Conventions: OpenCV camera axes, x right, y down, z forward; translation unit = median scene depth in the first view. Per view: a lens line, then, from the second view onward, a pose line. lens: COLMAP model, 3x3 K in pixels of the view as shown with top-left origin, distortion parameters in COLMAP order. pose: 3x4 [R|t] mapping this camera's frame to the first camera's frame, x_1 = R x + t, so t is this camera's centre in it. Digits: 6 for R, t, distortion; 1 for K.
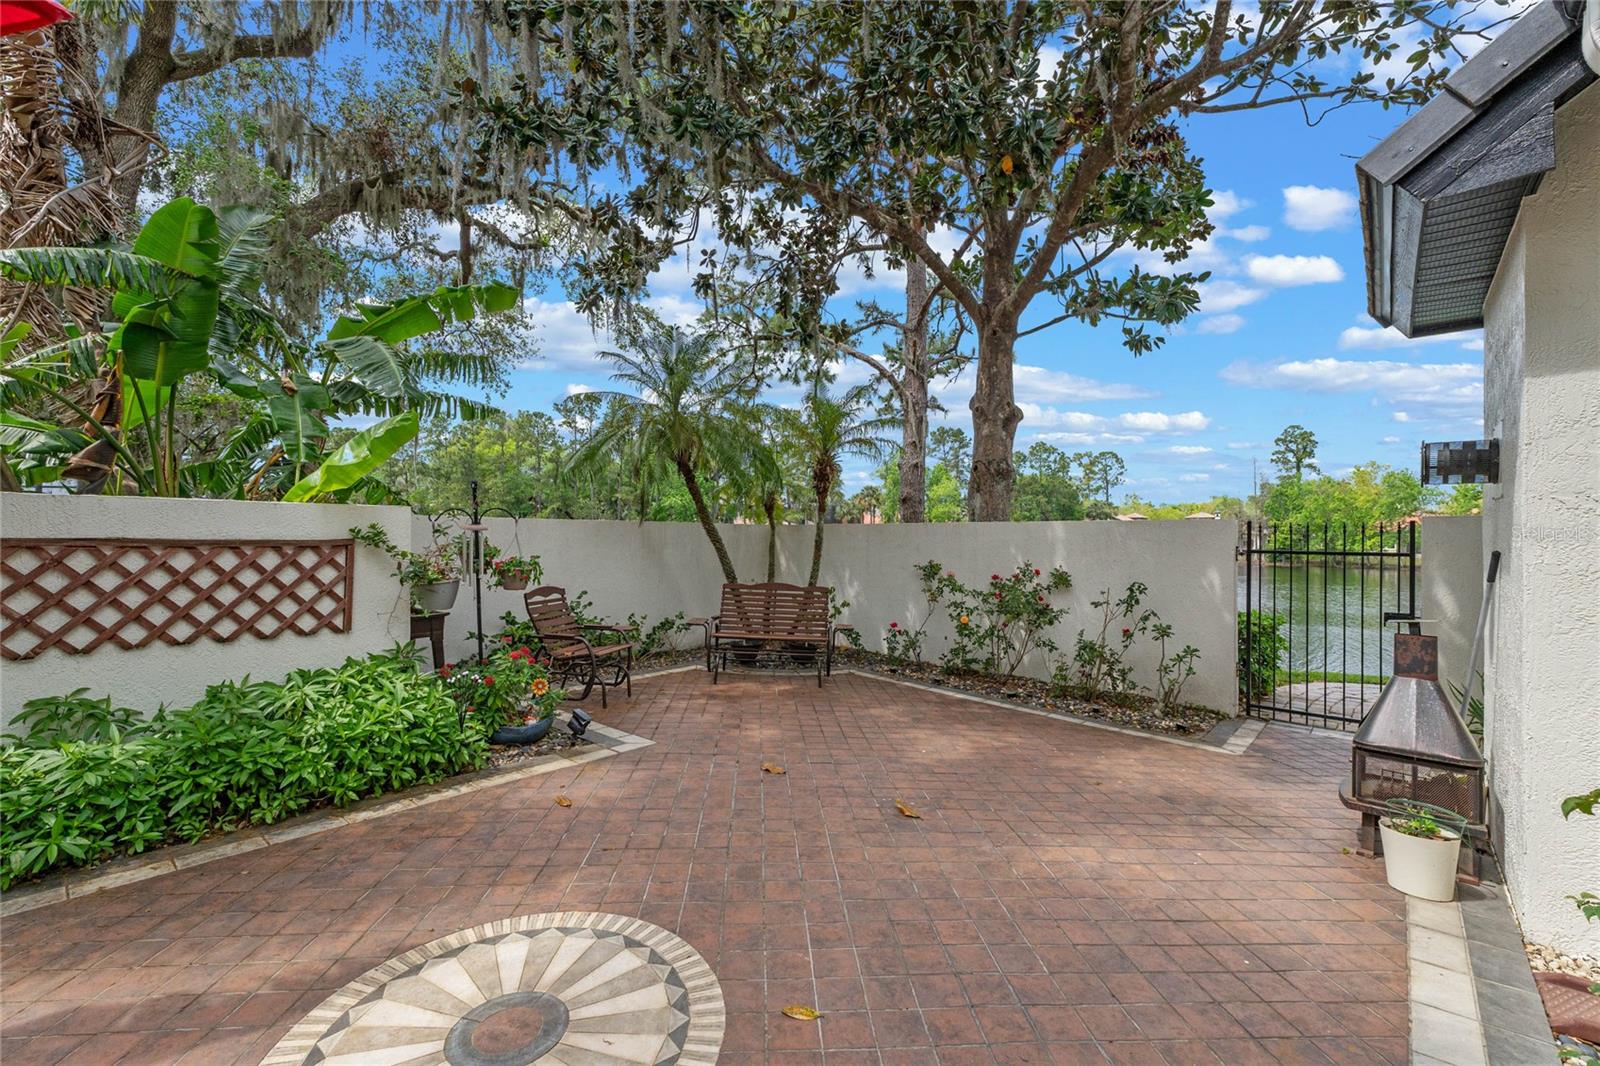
lens RADIAL K [[682.7, 0, 800.8], [0, 682.7, 537.4], [0, 0, 1]] dist [0.001535, 0.000182]
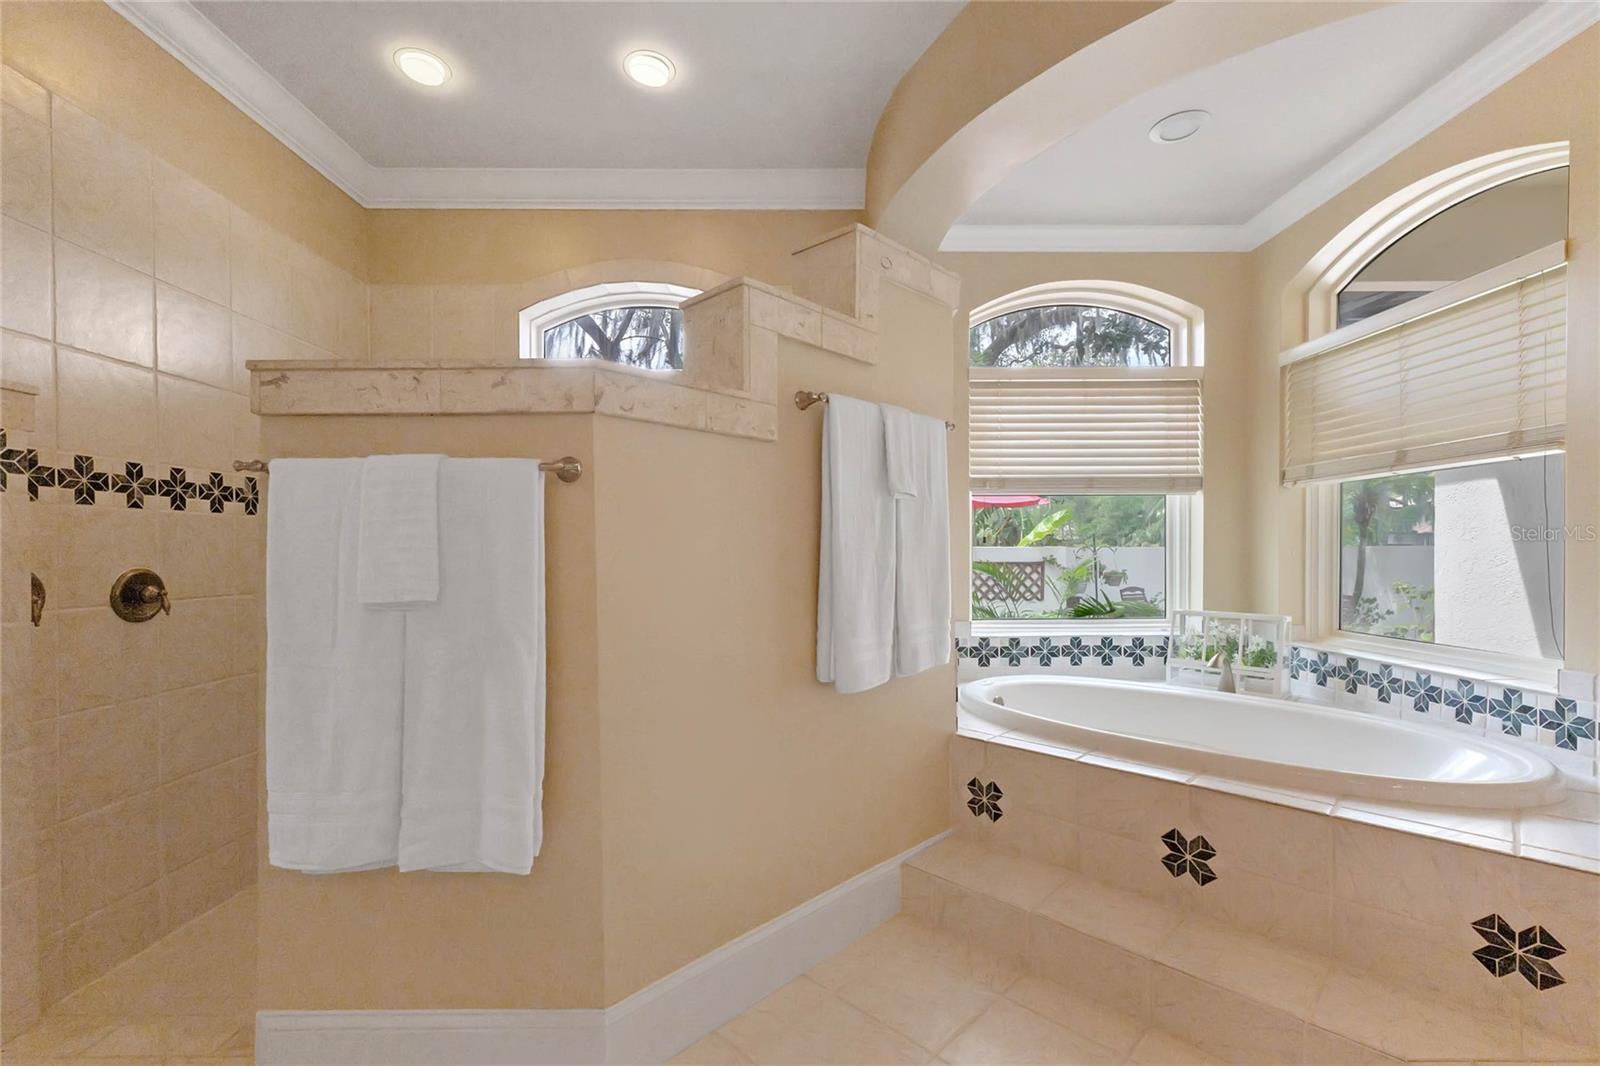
lens RADIAL K [[682.7, 0, 800.6], [0, 682.7, 530.4], [0, 0, 1]] dist [0.001535, 0.000182]
pose [[0.675050, 0.001486, -0.737771, 0.518488], [0.004775, 0.999968, 0.006384, -0.125076], [0.737757, -0.007832, 0.675021, -1.217823]]
